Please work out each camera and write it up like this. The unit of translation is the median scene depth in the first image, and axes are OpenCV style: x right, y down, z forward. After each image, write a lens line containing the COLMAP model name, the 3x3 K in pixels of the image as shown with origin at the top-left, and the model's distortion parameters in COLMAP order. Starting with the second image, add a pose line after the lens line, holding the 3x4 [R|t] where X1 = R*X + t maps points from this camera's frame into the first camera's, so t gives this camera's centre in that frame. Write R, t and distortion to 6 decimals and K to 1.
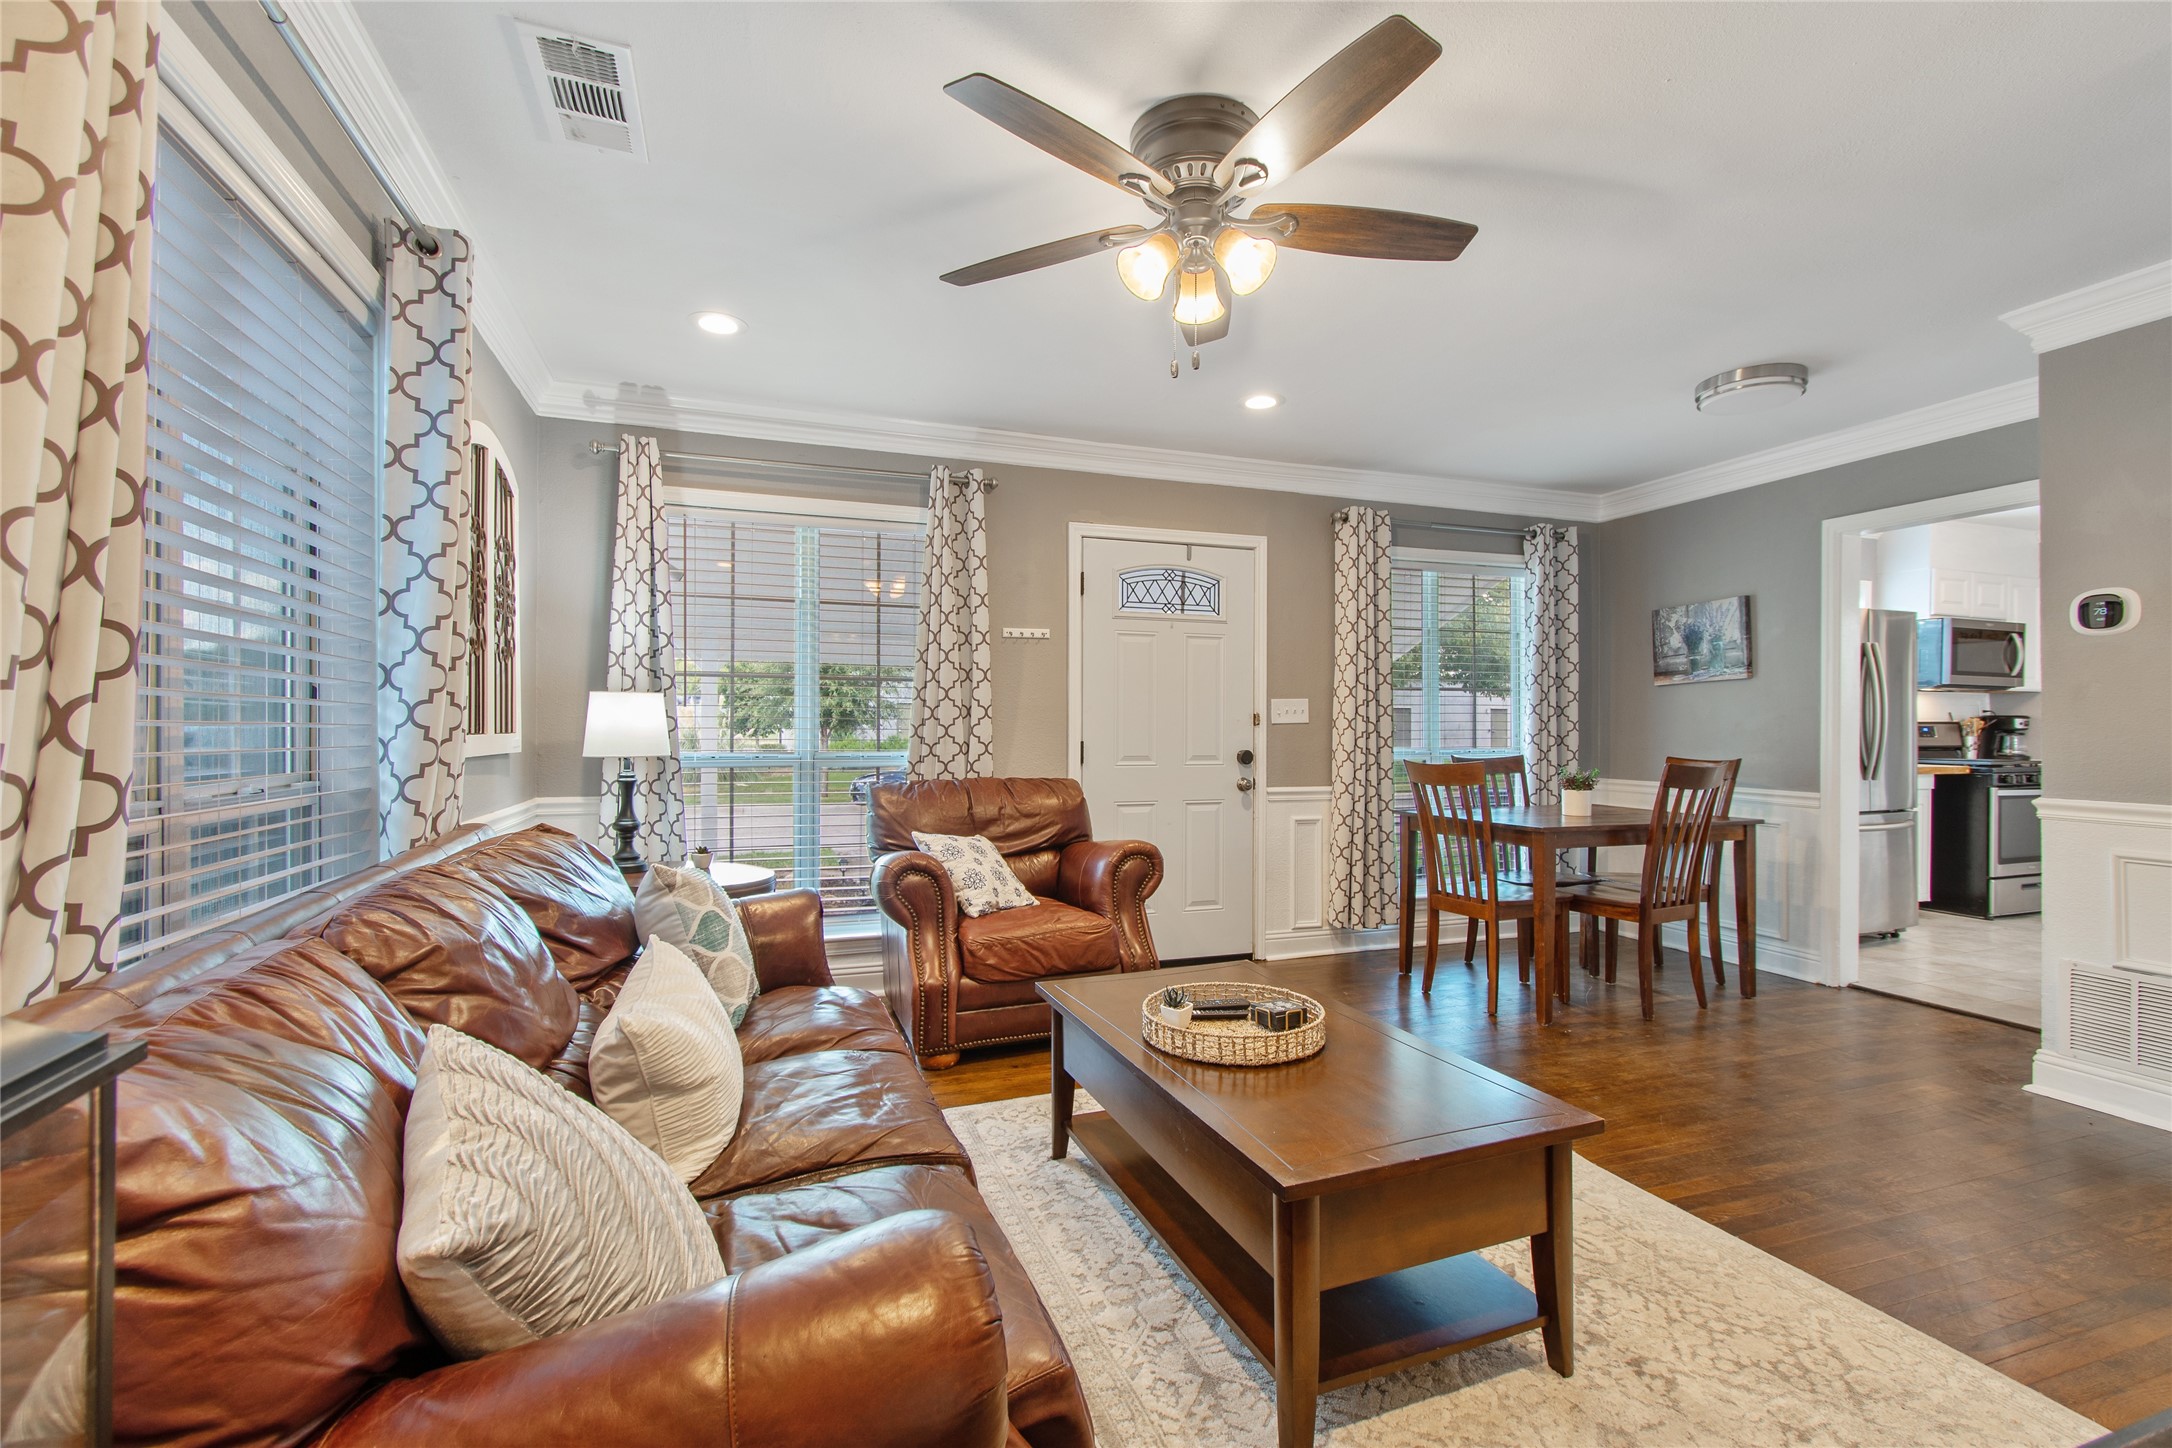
lens RADIAL K [[955.7, 0, 1096.4], [0, 955.7, 729.0], [0, 0, 1]] dist [0.005091, -0.001836]
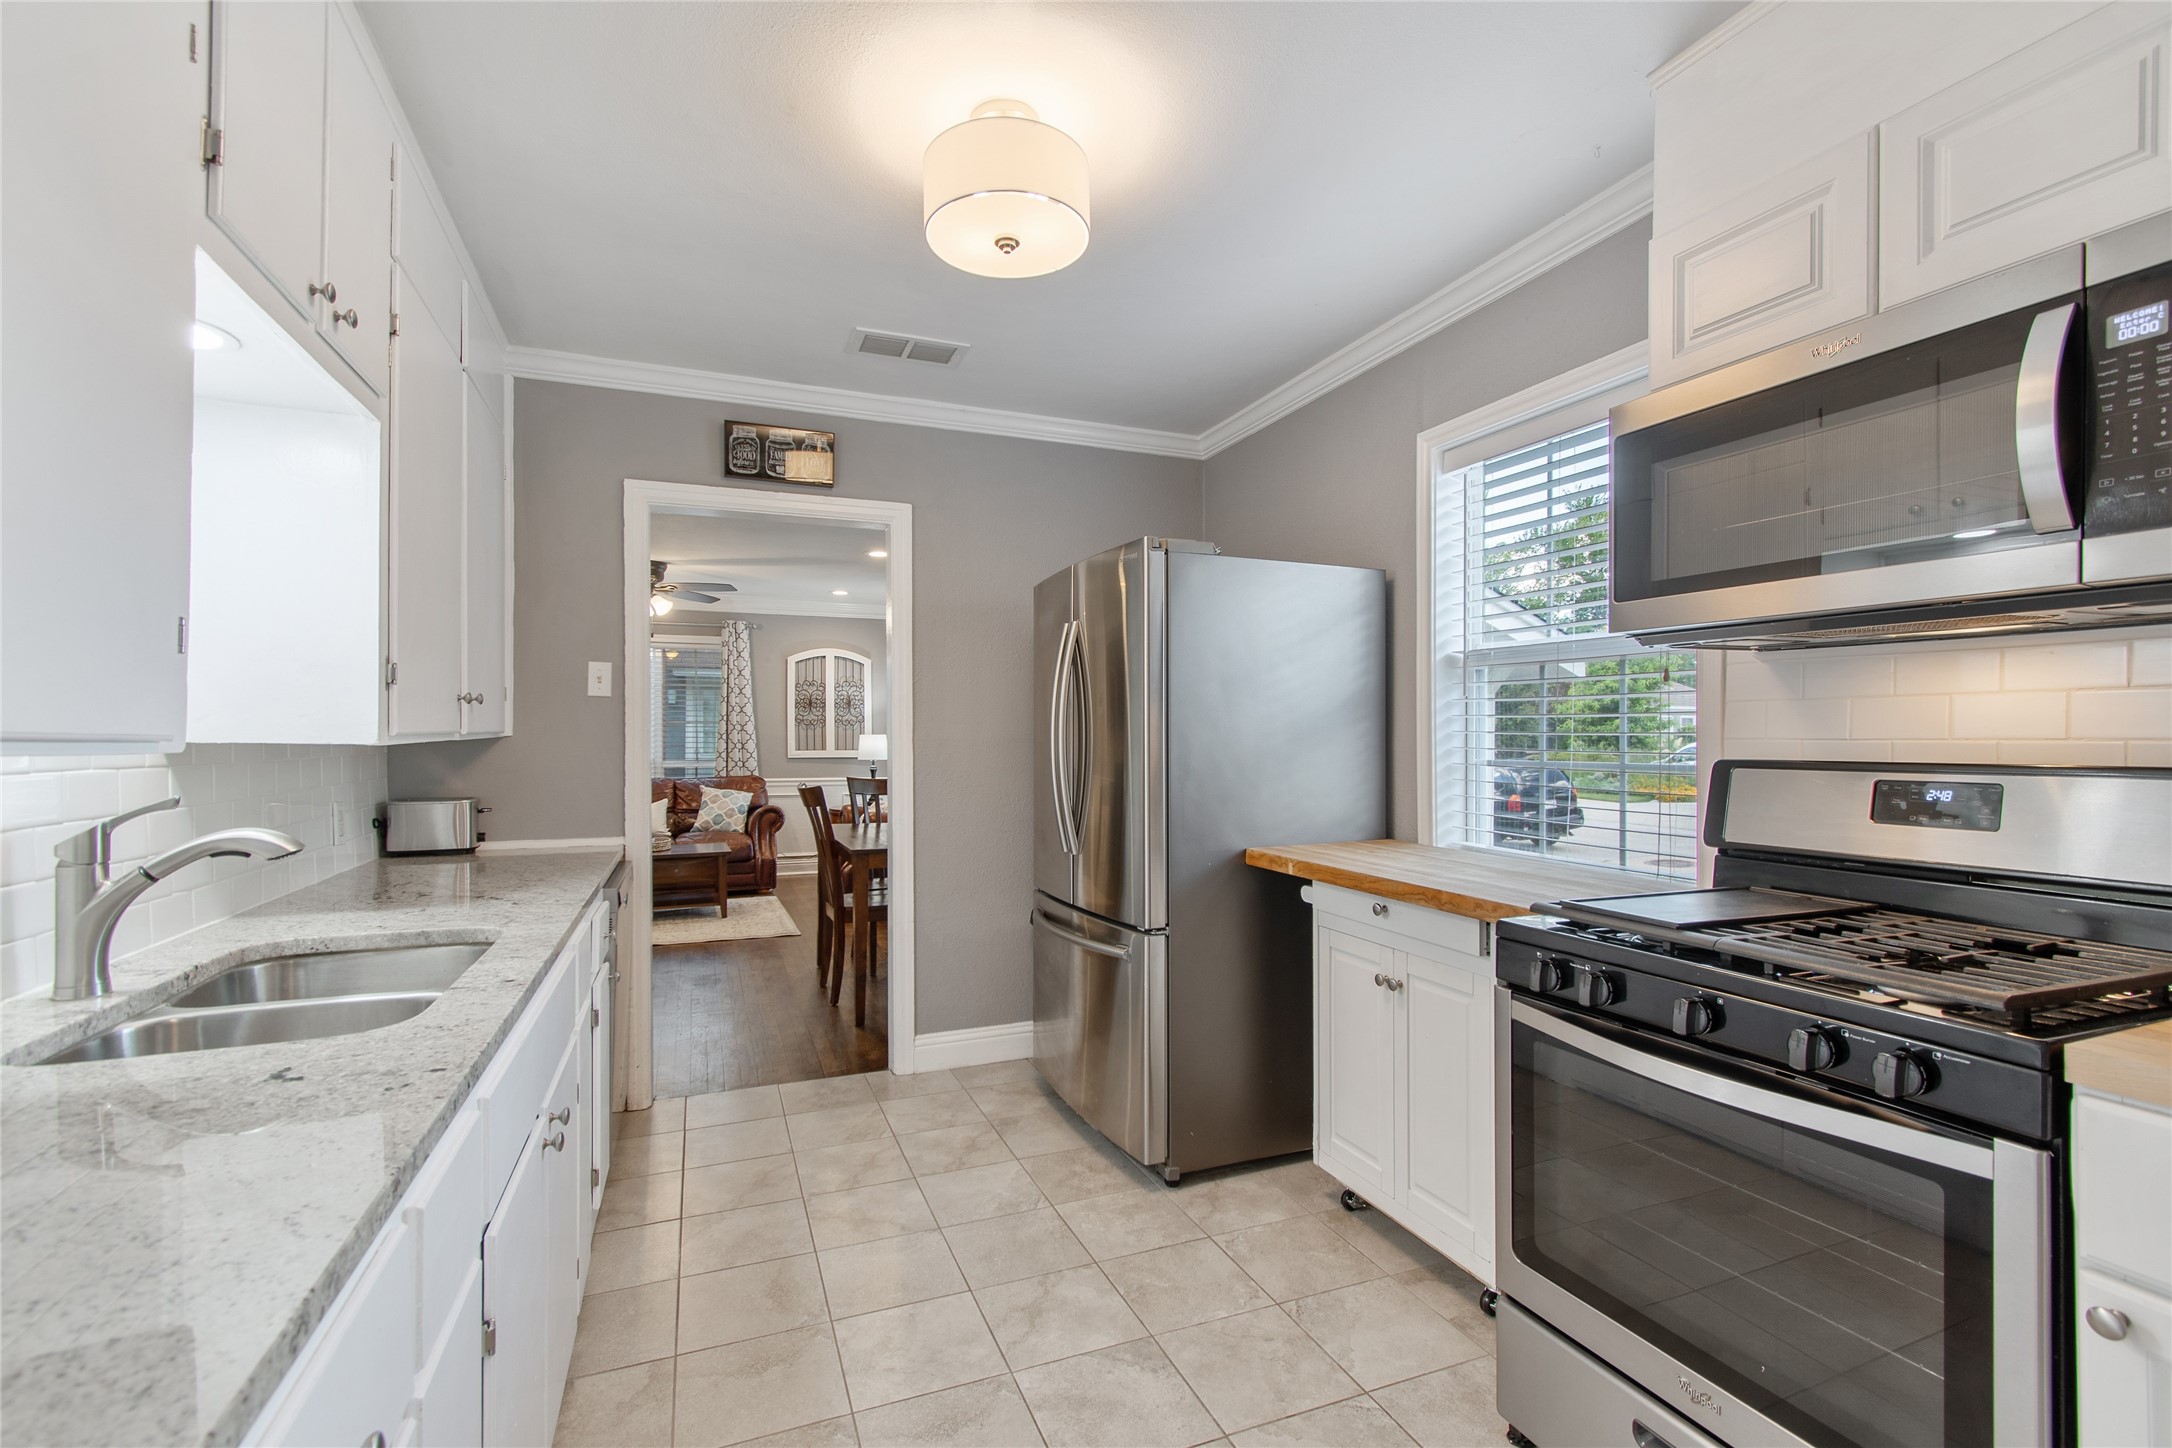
lens RADIAL K [[955.7, 0, 1096.2], [0, 955.7, 740.5], [0, 0, 1]] dist [0.005091, -0.001836]
pose [[0.049327, 0.002099, -0.998780, 1.497261], [-0.000941, 0.999997, 0.002055, -0.019917], [0.998782, 0.000838, 0.049328, 1.051689]]
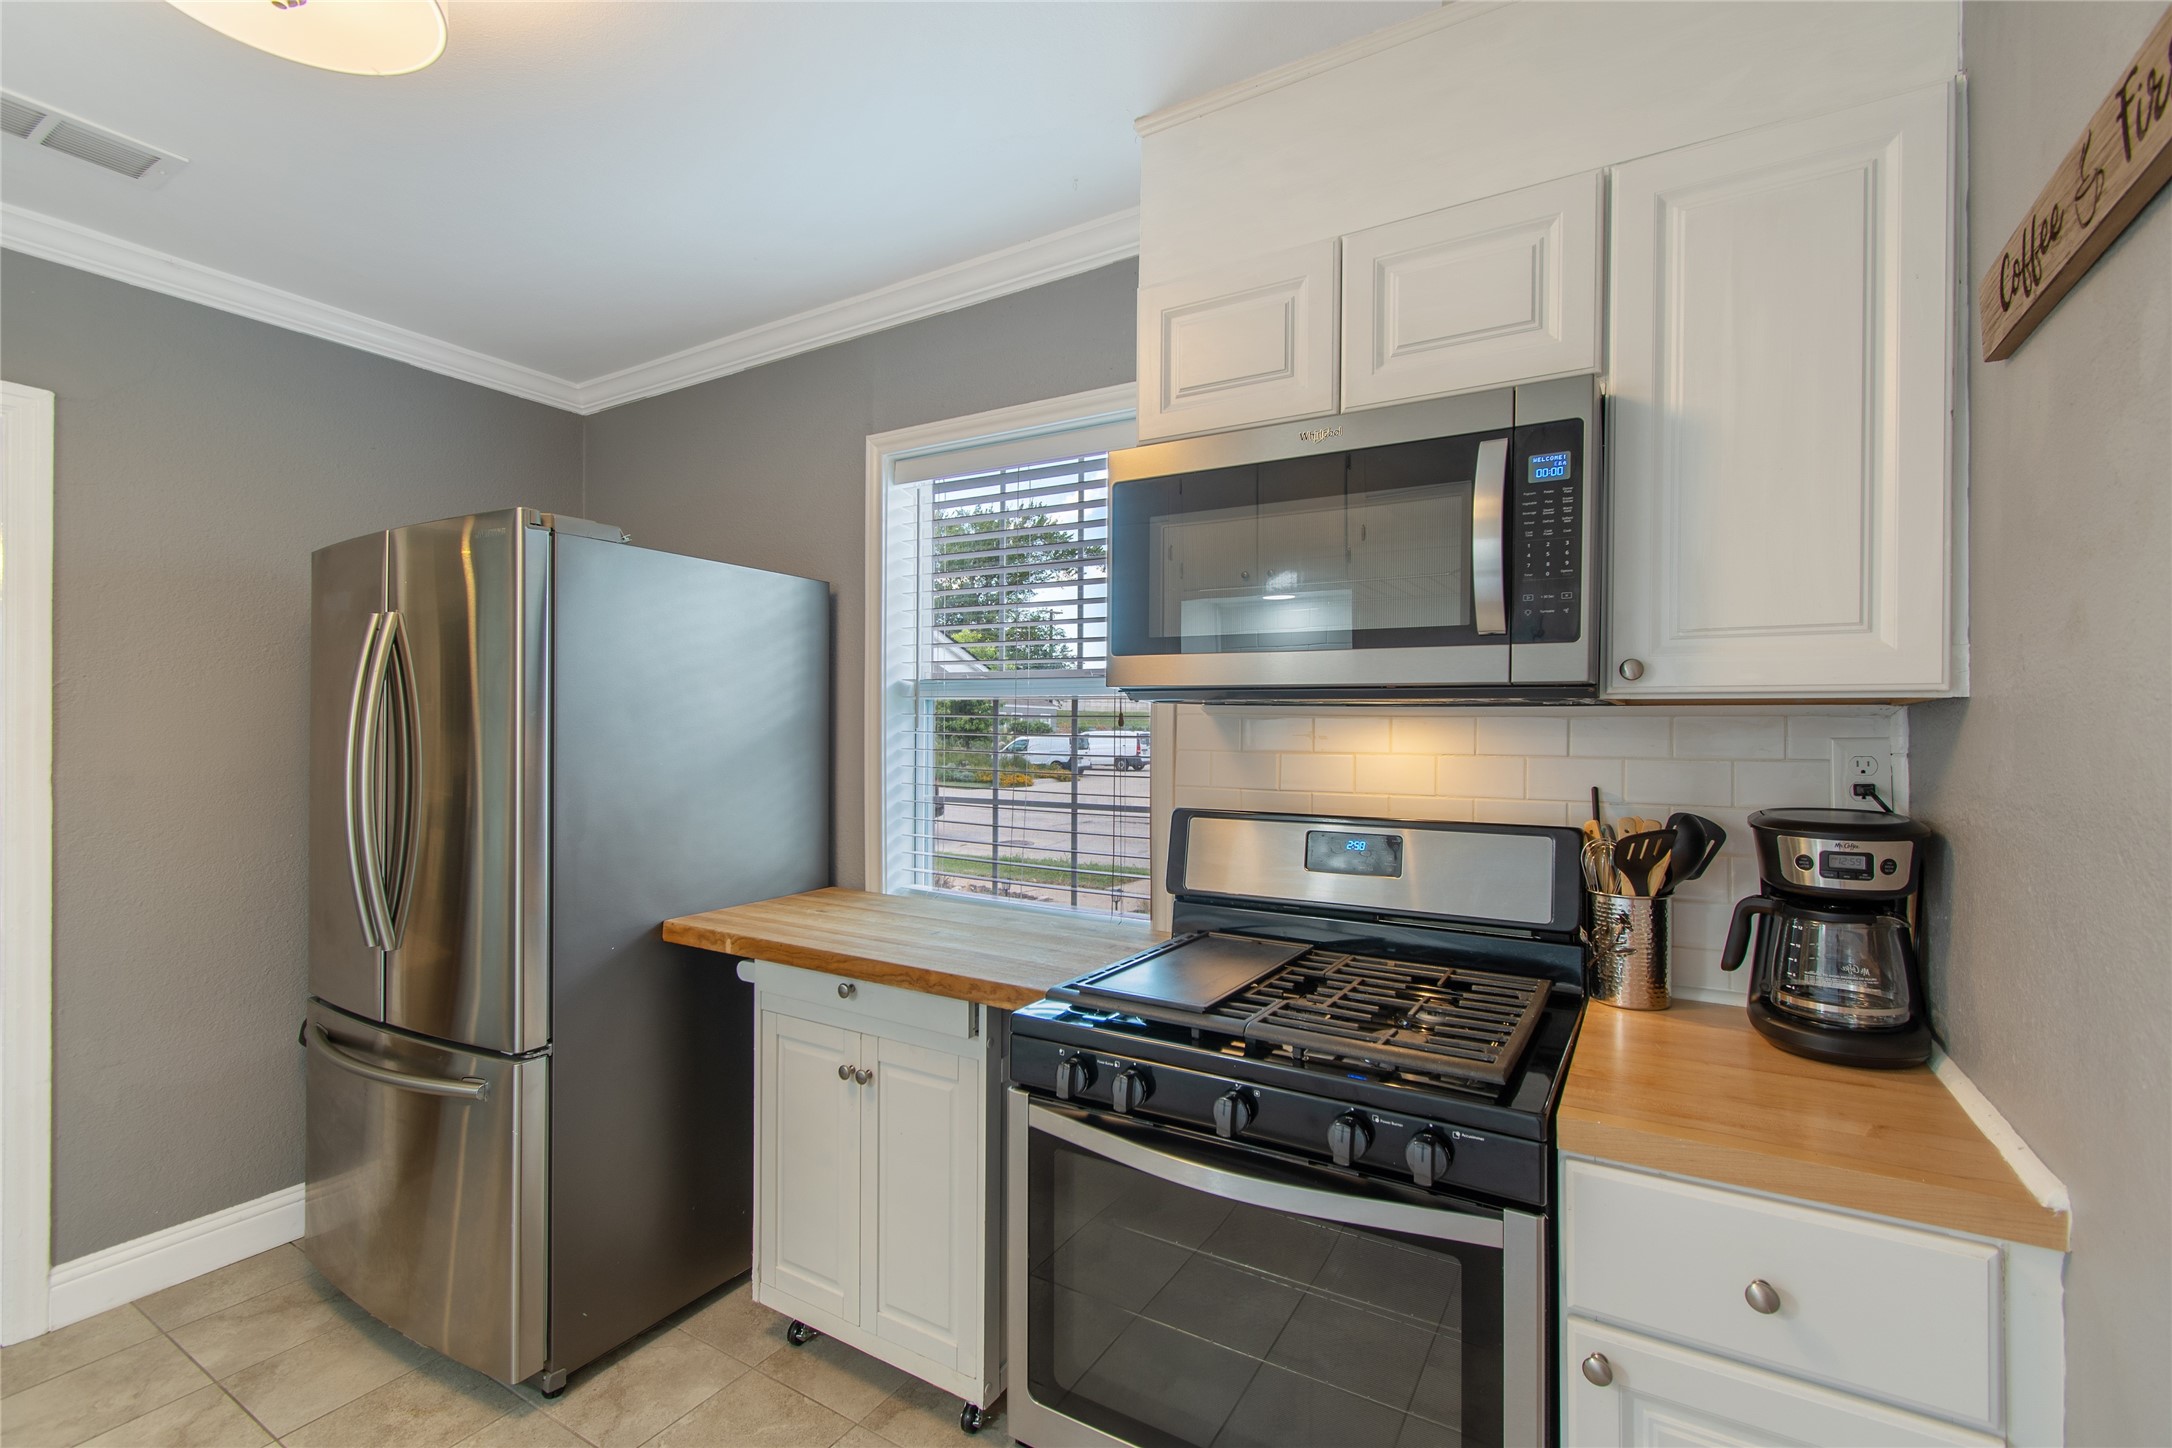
lens RADIAL K [[955.7, 0, 1092.9], [0, 955.7, 729.9], [0, 0, 1]] dist [0.005091, -0.001836]
pose [[0.630019, 0.000801, -0.776579, 1.407462], [-0.006070, 0.999974, -0.003892, -0.043578], [0.776556, 0.007166, 0.630008, 1.042449]]
